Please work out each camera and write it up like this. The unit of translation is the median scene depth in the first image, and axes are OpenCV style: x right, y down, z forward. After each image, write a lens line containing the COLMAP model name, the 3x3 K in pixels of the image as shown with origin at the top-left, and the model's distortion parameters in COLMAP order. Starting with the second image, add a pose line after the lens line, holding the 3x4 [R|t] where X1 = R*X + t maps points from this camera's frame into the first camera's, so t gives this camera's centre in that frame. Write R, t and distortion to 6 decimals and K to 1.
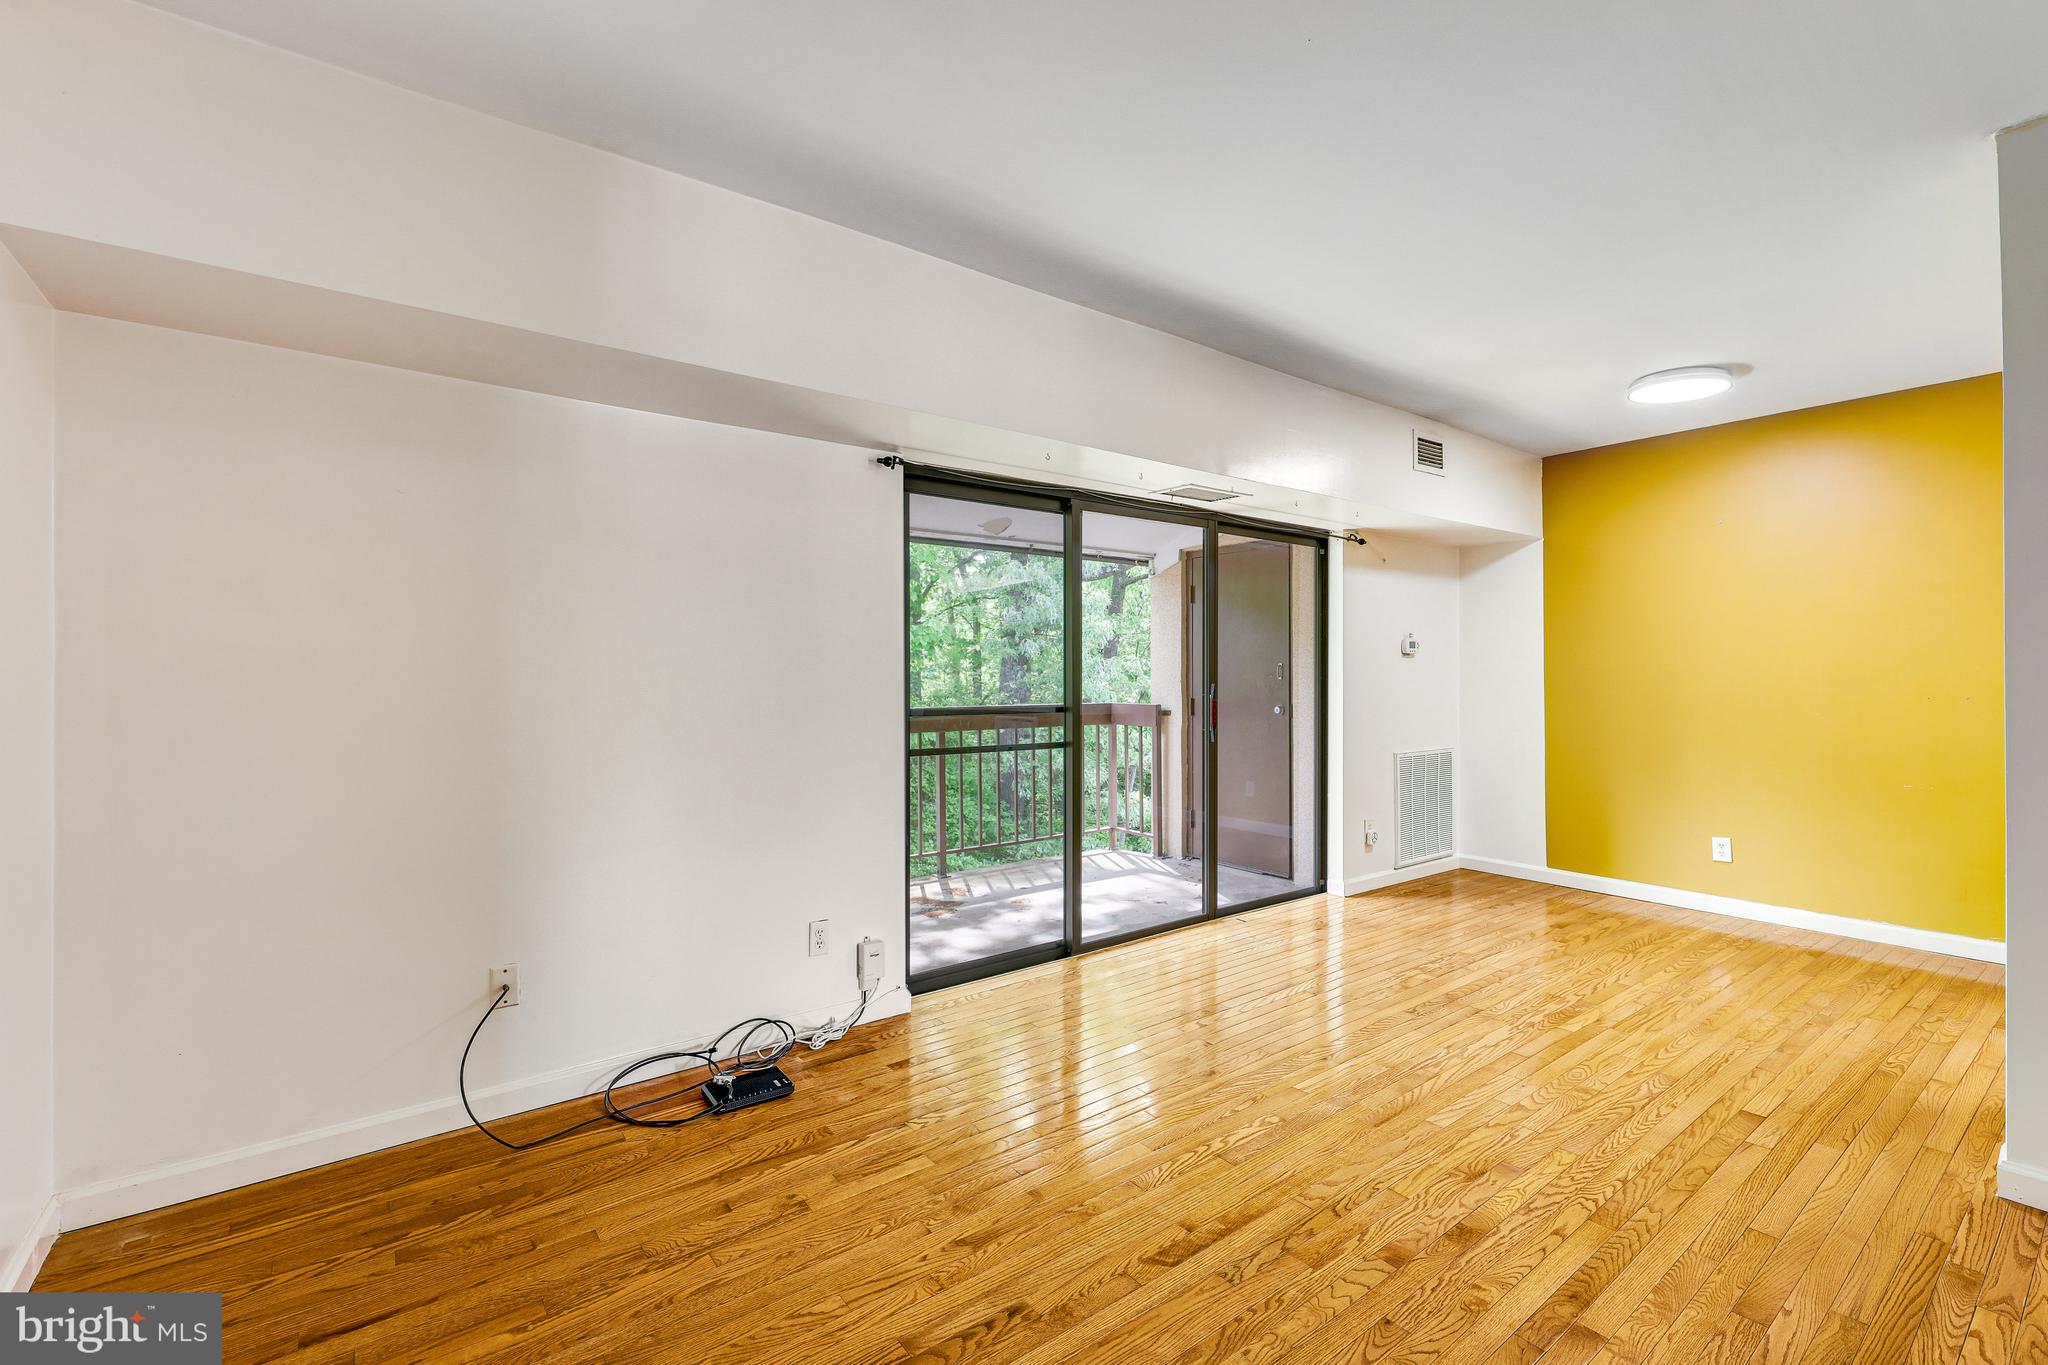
lens RADIAL K [[885.6, 0, 1034.9], [0, 885.6, 673.8], [0, 0, 1]] dist [0.001230, -0.000818]
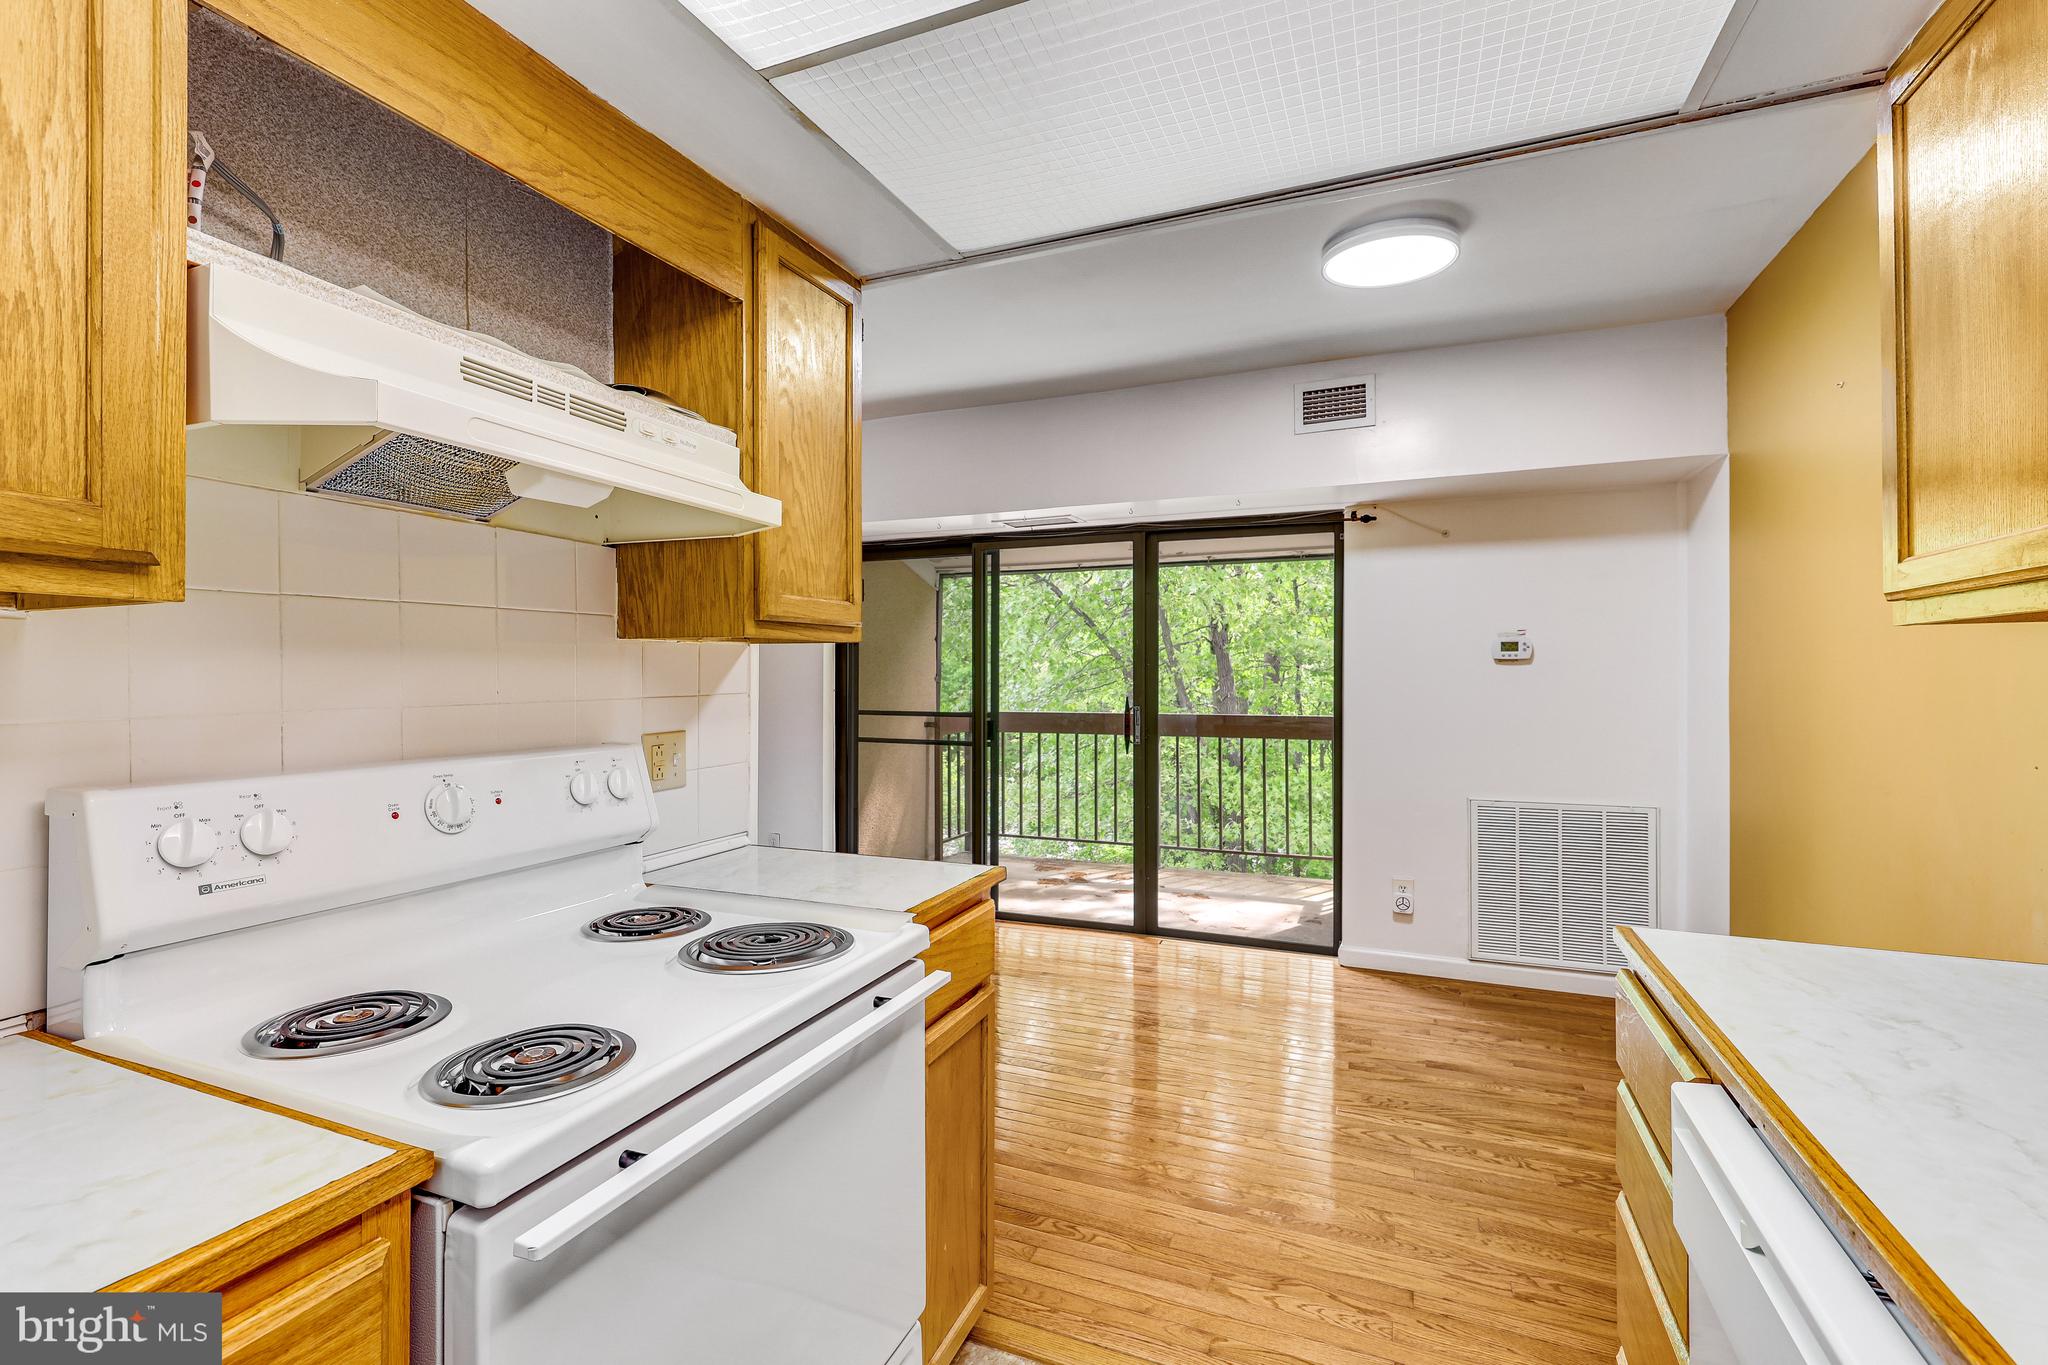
lens RADIAL K [[885.6, 0, 1061.5], [0, 885.6, 669.9], [0, 0, 1]] dist [0.001230, -0.000818]
pose [[0.514899, -0.006425, -0.857227, 1.334686], [-0.000189, 0.999971, -0.007608, -0.014637], [0.857251, 0.004079, 0.514882, 0.539966]]
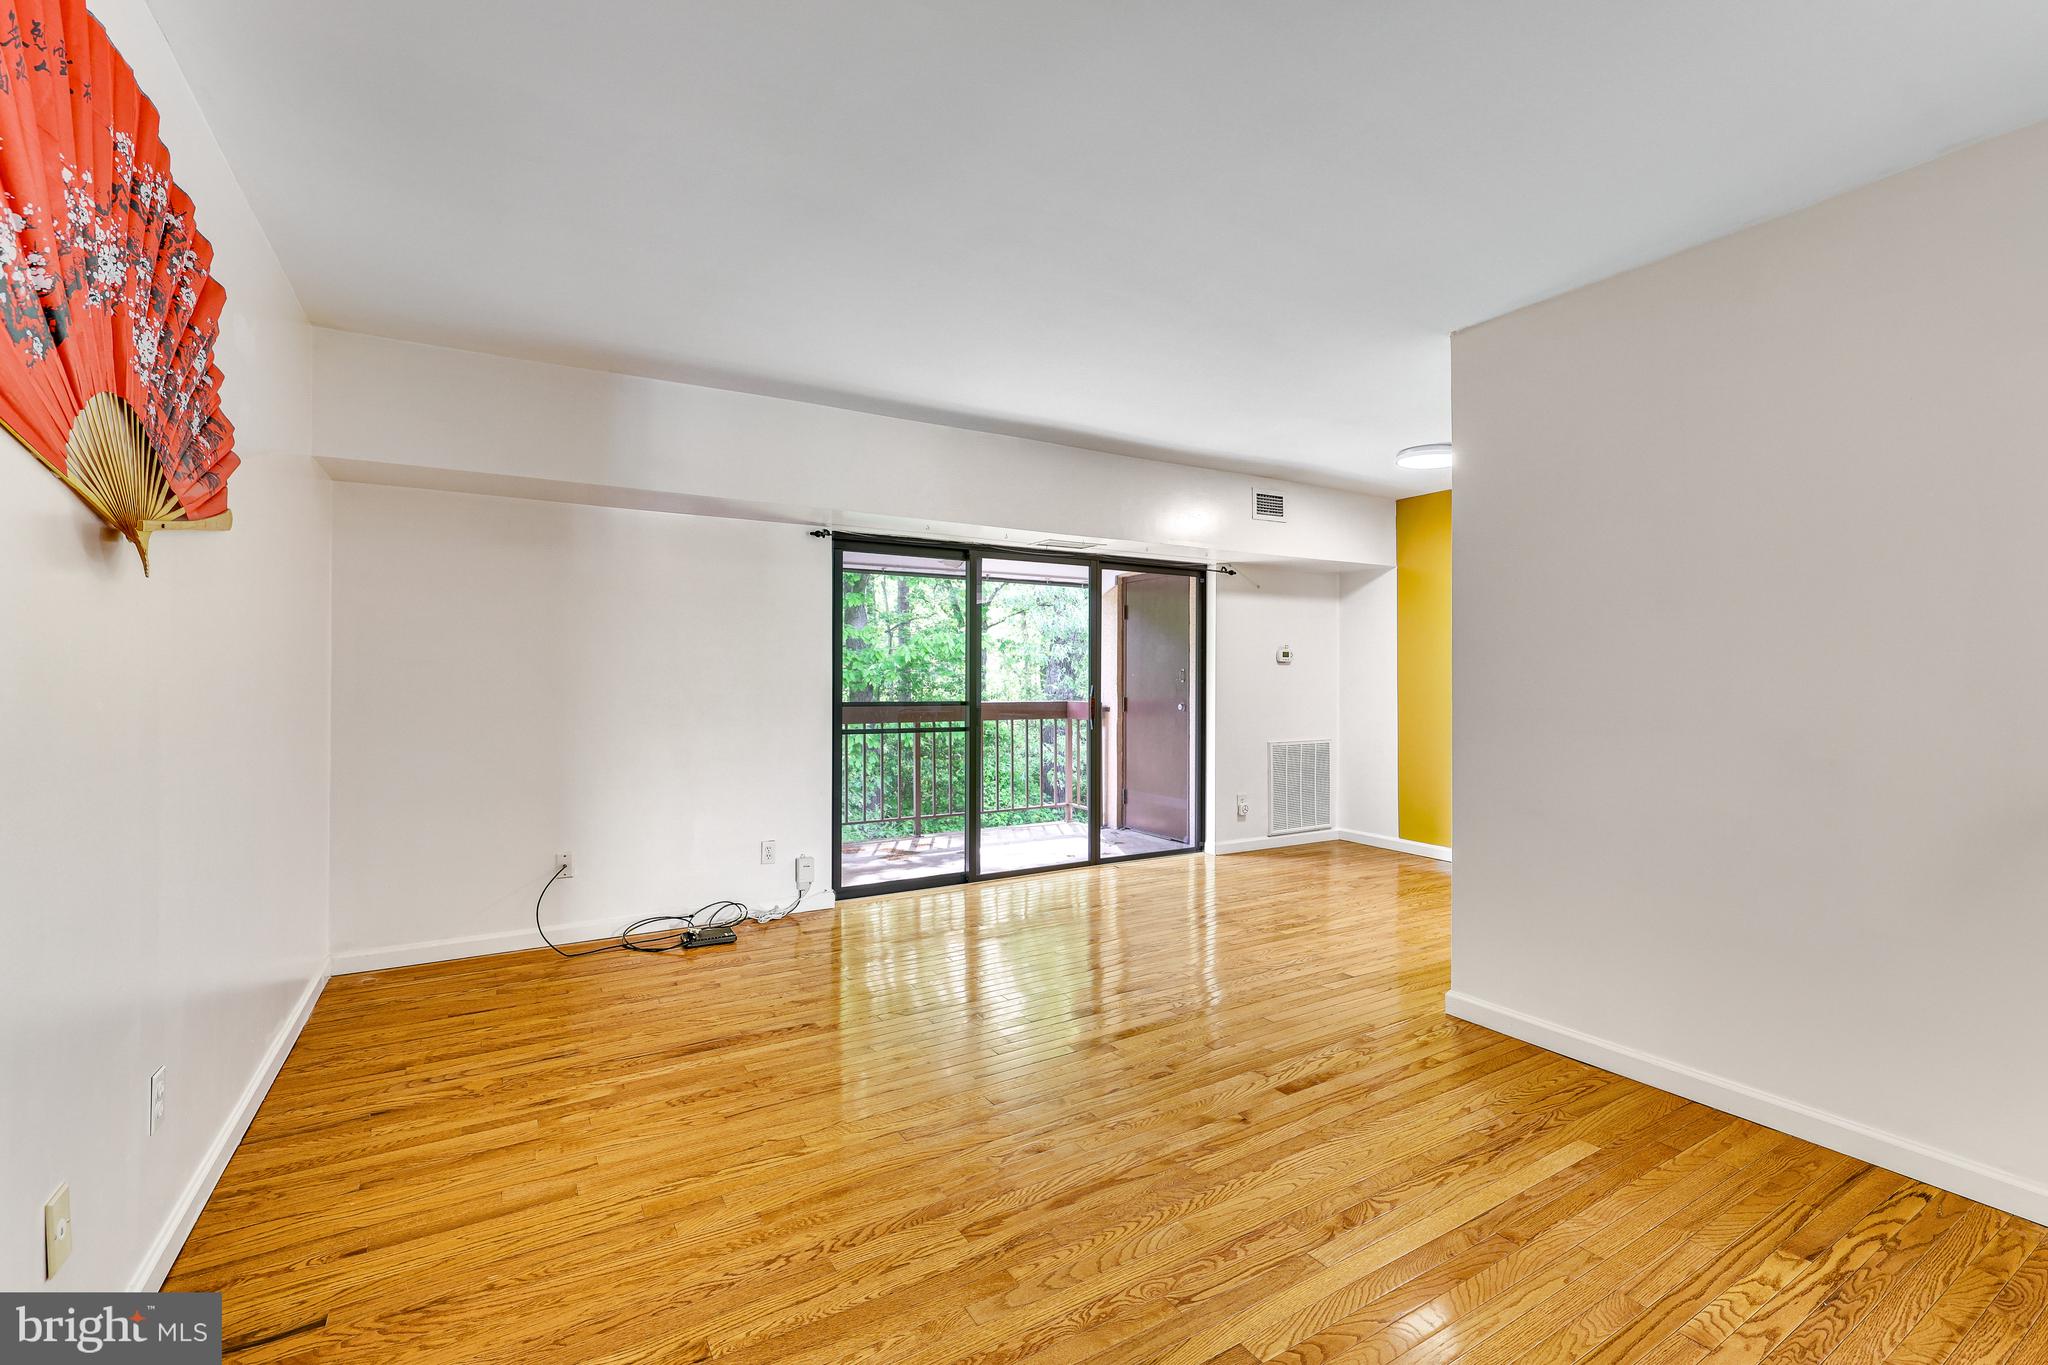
lens RADIAL K [[865.7, 0, 1027.7], [0, 865.7, 684.1], [0, 0, 1]] dist [0.000910, -0.000074]
pose [[0.993708, 0.003370, -0.111952, 0.325654], [-0.002466, 0.999963, 0.008221, -0.001657], [0.111975, -0.007893, 0.993680, -0.374459]]
